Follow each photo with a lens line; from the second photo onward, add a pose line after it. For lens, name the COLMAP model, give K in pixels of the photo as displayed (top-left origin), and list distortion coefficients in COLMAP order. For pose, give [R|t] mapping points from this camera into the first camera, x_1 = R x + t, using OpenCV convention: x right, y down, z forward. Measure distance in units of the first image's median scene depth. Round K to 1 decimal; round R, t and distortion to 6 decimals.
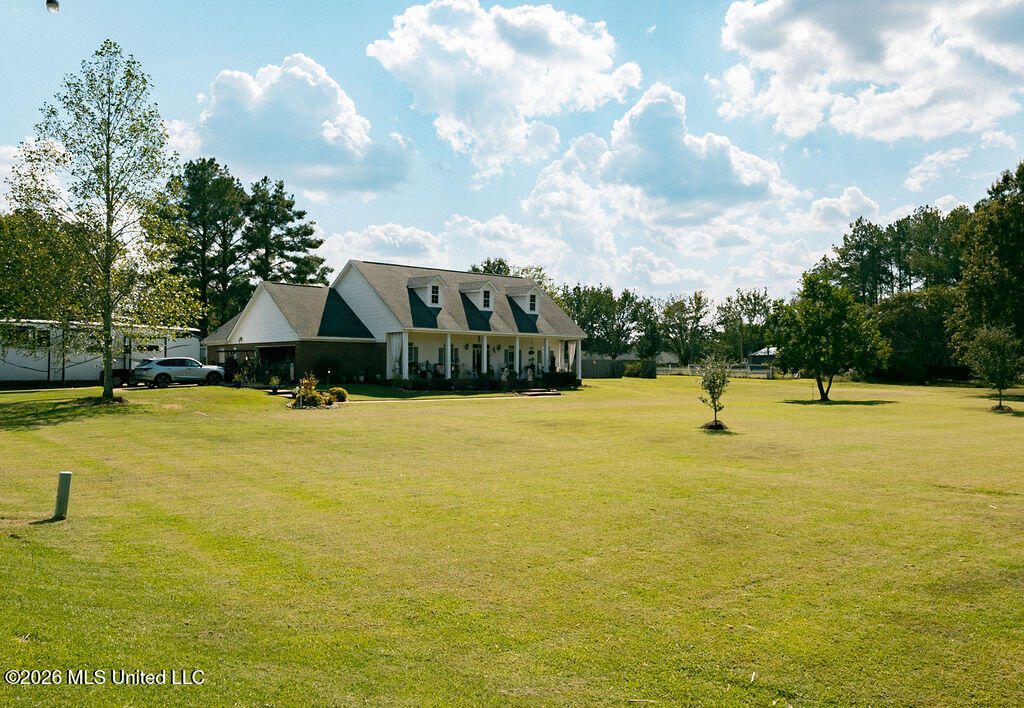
lens RADIAL K [[853.2, 0, 508.9], [0, 853.2, 352.5], [0, 0, 1]] dist [0.005060, -0.007707]
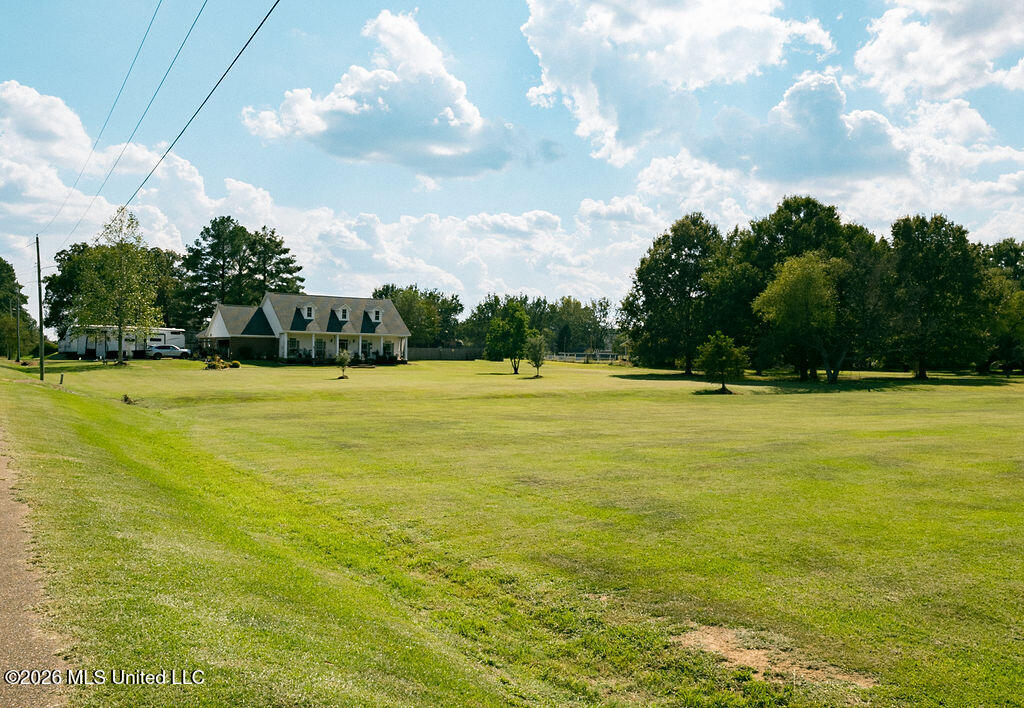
lens RADIAL K [[853.2, 0, 512.8], [0, 853.2, 353.5], [0, 0, 1]] dist [0.005060, -0.007707]
pose [[0.990608, 0.017758, -0.135576, 0.586419], [-0.014699, 0.999615, 0.023529, -0.028057], [0.135942, -0.021316, 0.990487, -0.747357]]
